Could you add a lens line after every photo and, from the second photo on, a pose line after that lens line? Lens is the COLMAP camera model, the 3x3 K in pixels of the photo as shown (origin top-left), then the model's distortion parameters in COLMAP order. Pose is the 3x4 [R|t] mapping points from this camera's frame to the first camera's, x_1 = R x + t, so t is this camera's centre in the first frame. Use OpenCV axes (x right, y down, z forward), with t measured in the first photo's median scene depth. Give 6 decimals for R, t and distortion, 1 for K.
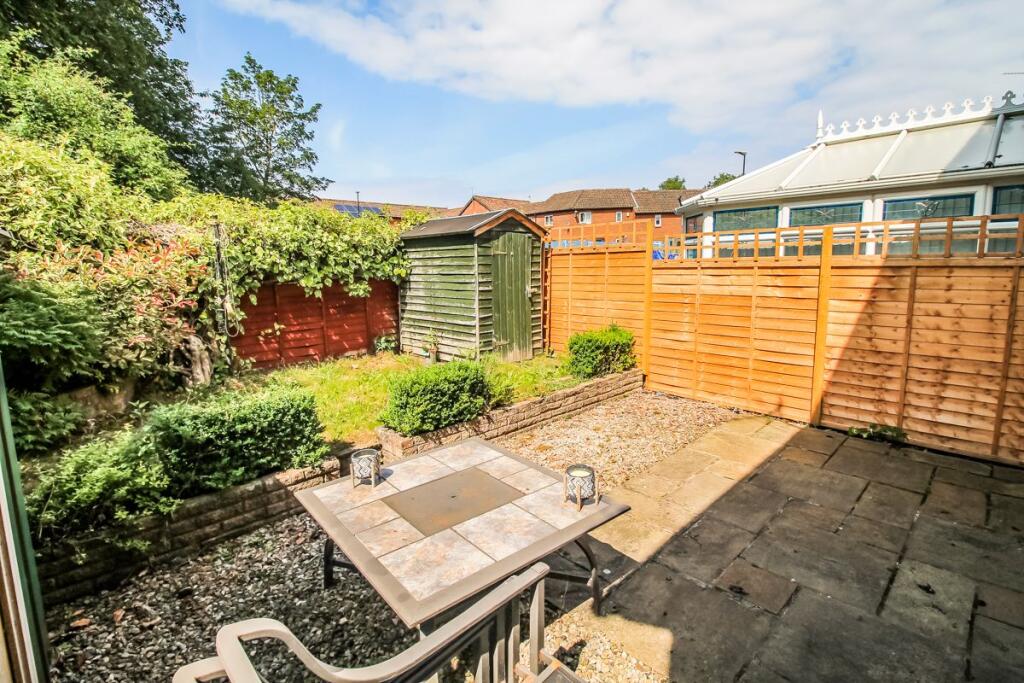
lens RADIAL K [[478.3, 0, 514.6], [0, 478.3, 338.5], [0, 0, 1]] dist [-0.011487, -0.001350]
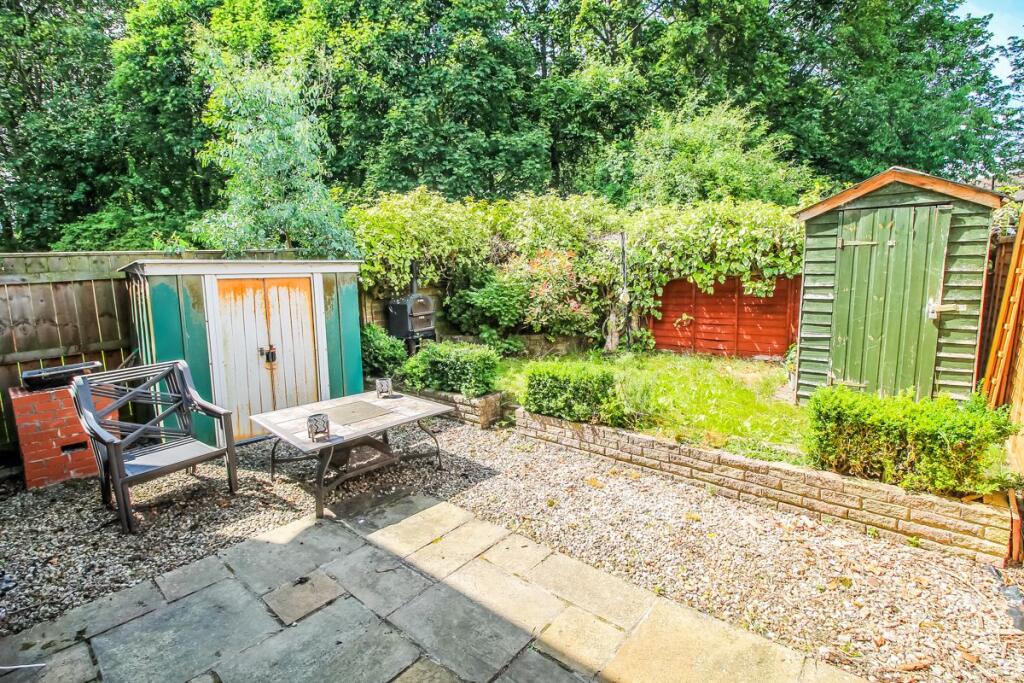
lens RADIAL K [[478.3, 0, 516.9], [0, 478.3, 337.8], [0, 0, 1]] dist [-0.011487, -0.001350]
pose [[0.111621, 0.157337, -0.981217, 0.621108], [-0.124927, 0.981775, 0.143215, -0.097919], [0.985867, 0.106595, 0.129242, 0.528164]]
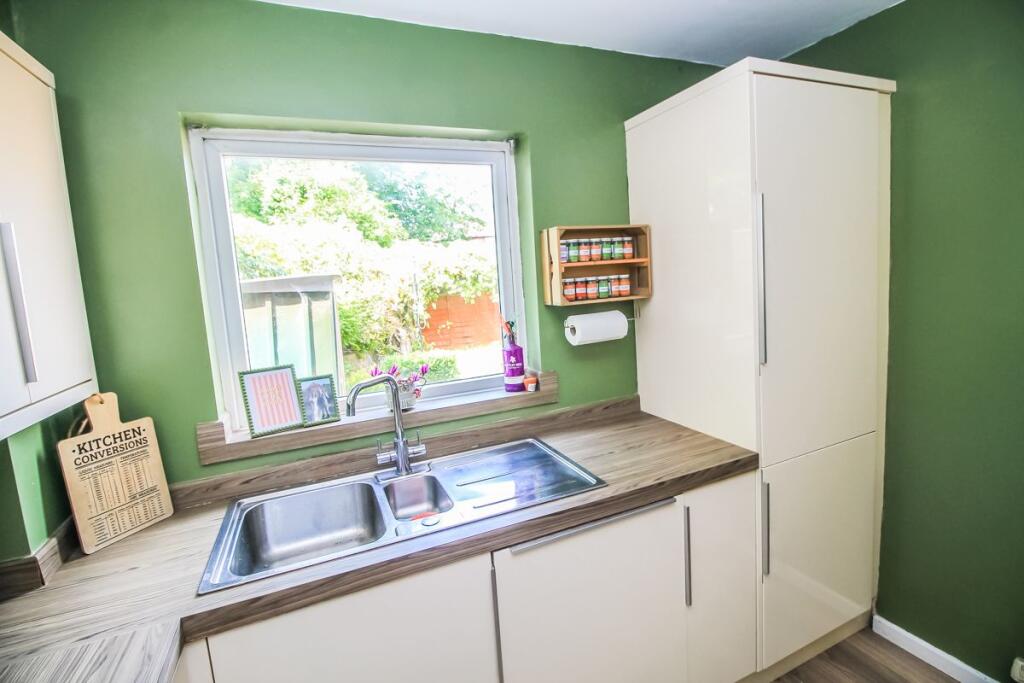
lens RADIAL K [[478.3, 0, 514.8], [0, 478.3, 339.7], [0, 0, 1]] dist [-0.011487, -0.001350]
pose [[0.934352, 0.000943, -0.356350, 0.284864], [-0.005389, 0.999920, -0.011484, 0.050213], [0.356310, 0.012650, 0.934282, -0.412518]]
